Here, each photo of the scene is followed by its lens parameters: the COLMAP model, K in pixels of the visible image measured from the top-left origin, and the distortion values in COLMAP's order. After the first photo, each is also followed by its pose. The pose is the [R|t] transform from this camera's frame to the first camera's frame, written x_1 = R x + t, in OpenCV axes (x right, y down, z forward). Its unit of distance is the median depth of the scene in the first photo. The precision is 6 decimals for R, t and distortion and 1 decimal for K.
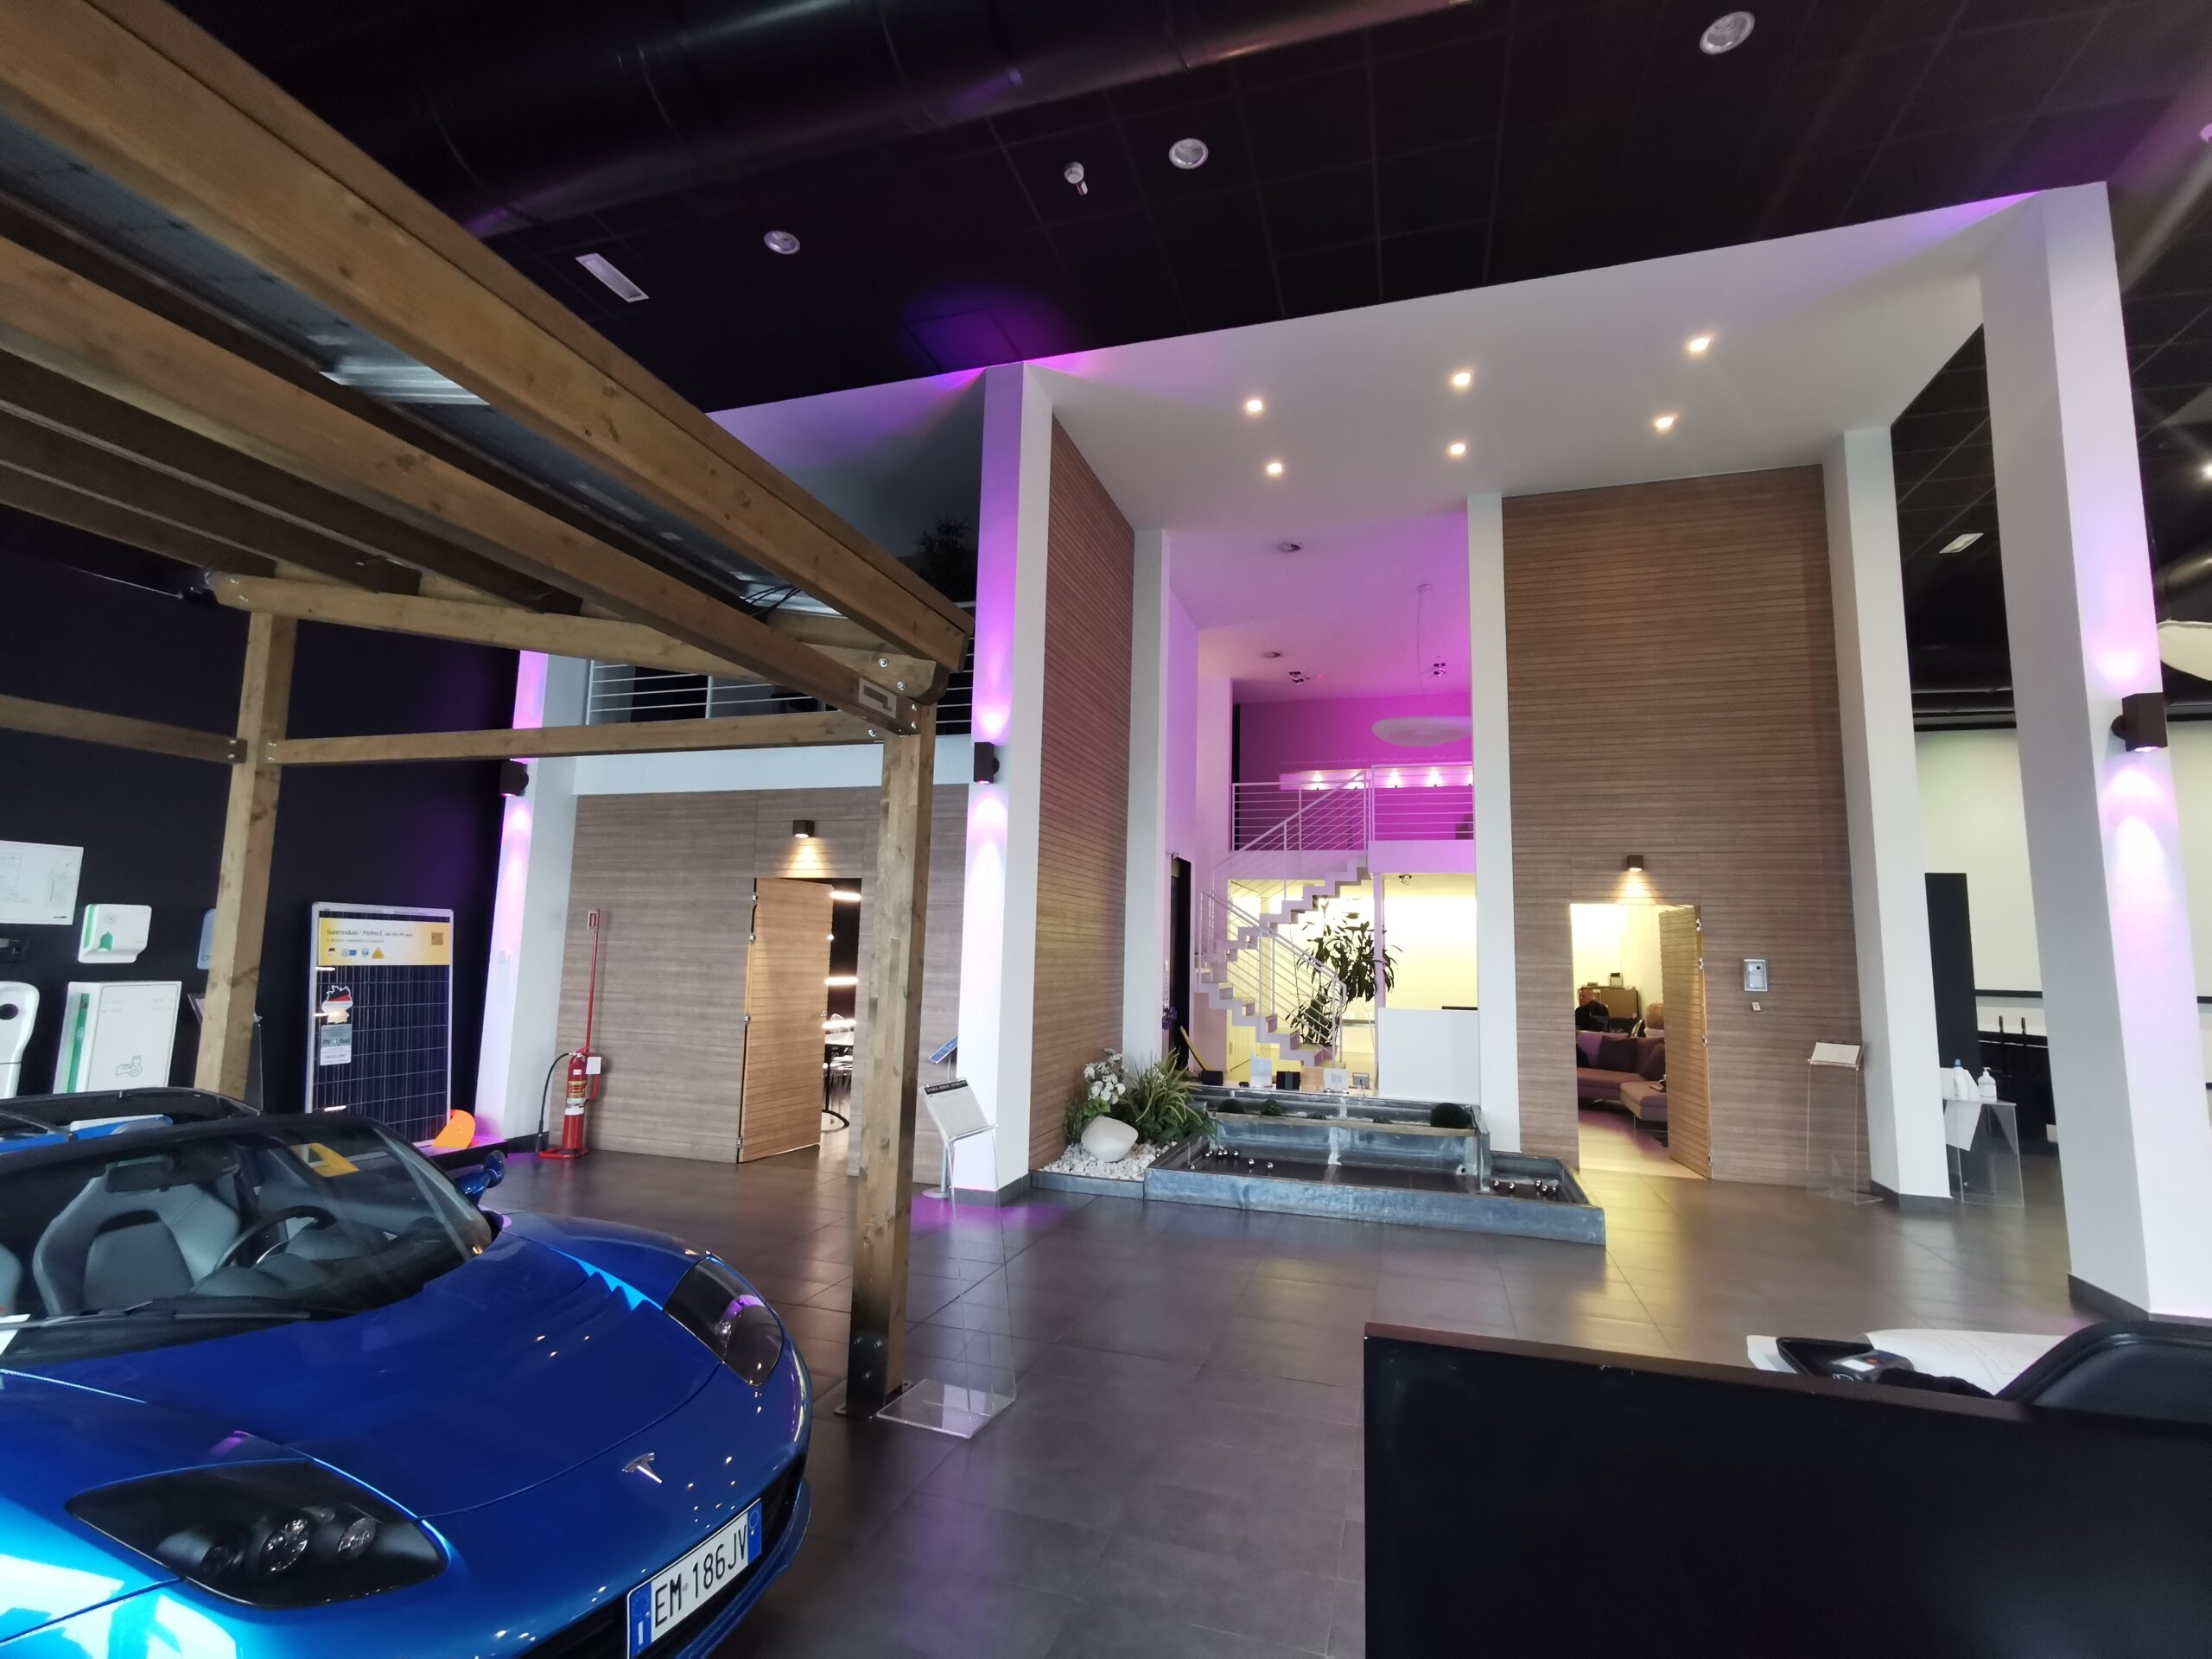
lens RADIAL K [[1025.5, 0, 1104.6], [0, 1025.5, 824.7], [0, 0, 1]] dist [-0.002547, 0.001866]
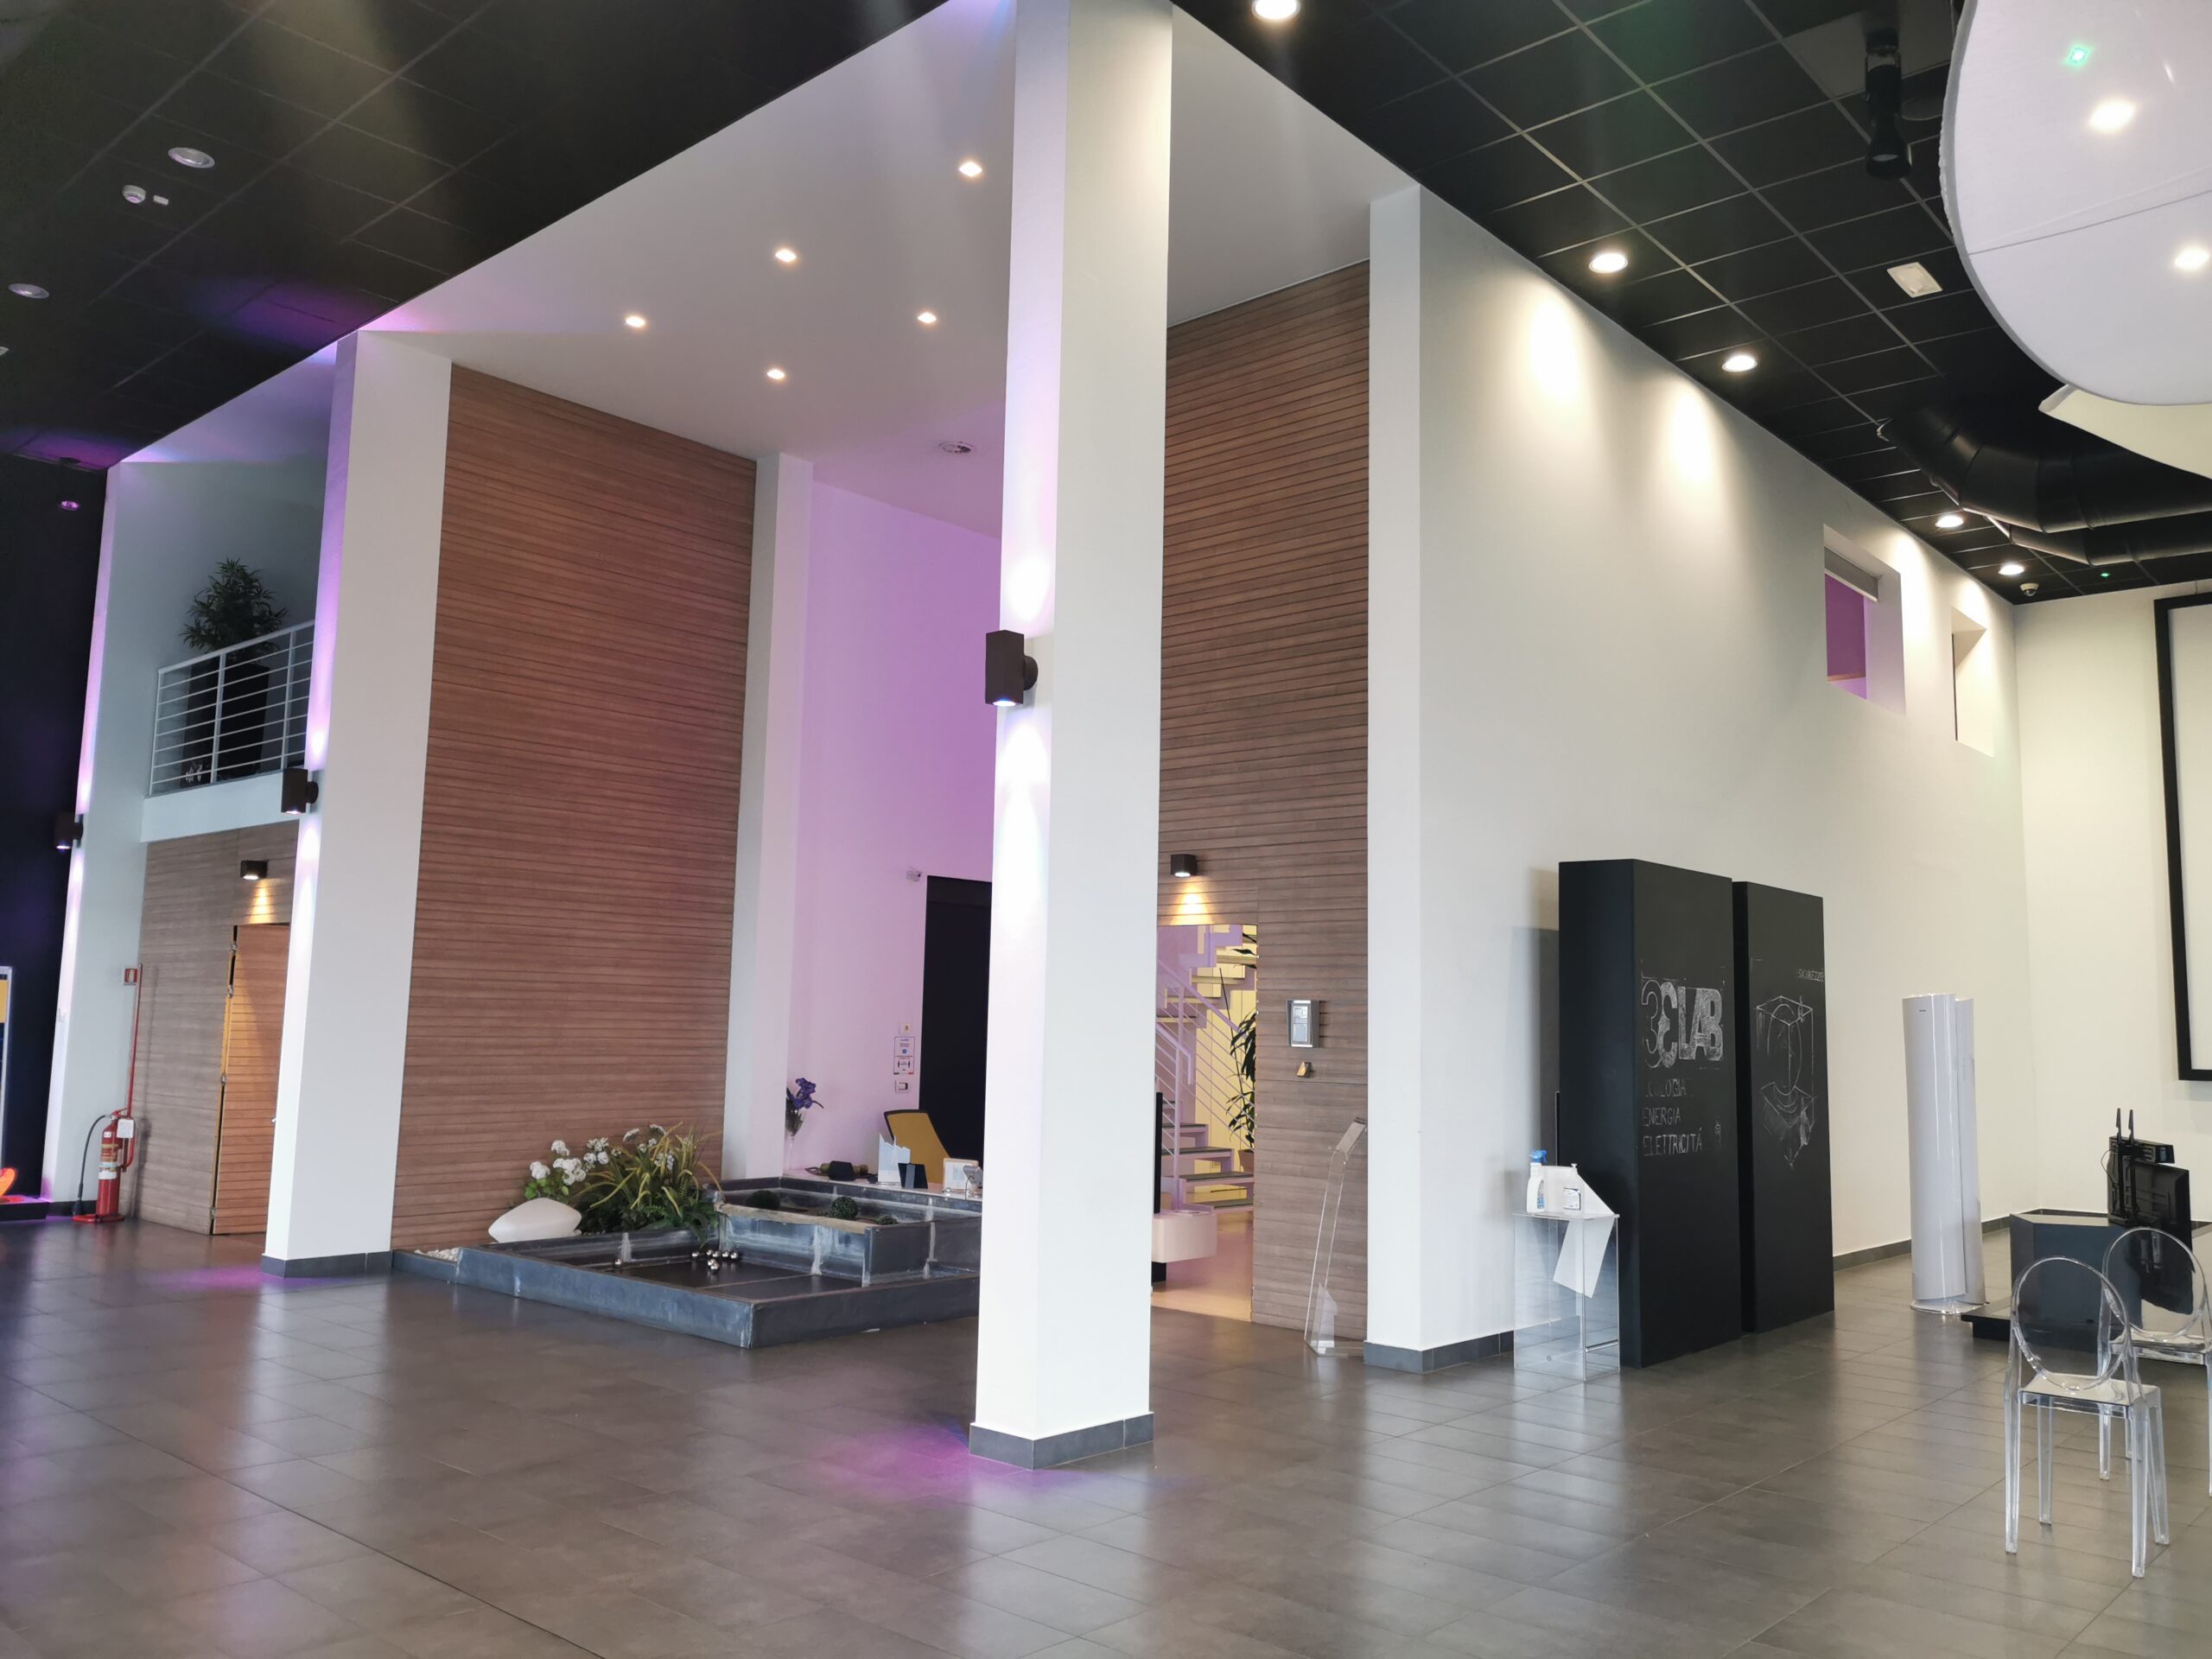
lens RADIAL K [[1717.2, 0, 1127.1], [0, 1717.2, 828.2], [0, 0, 1]] dist [0.055064, -0.063030]
pose [[0.912988, -0.052479, -0.404598, 1.008740], [0.053259, 0.998537, -0.009336, 0.022140], [0.404496, -0.013025, 0.914447, -0.089032]]
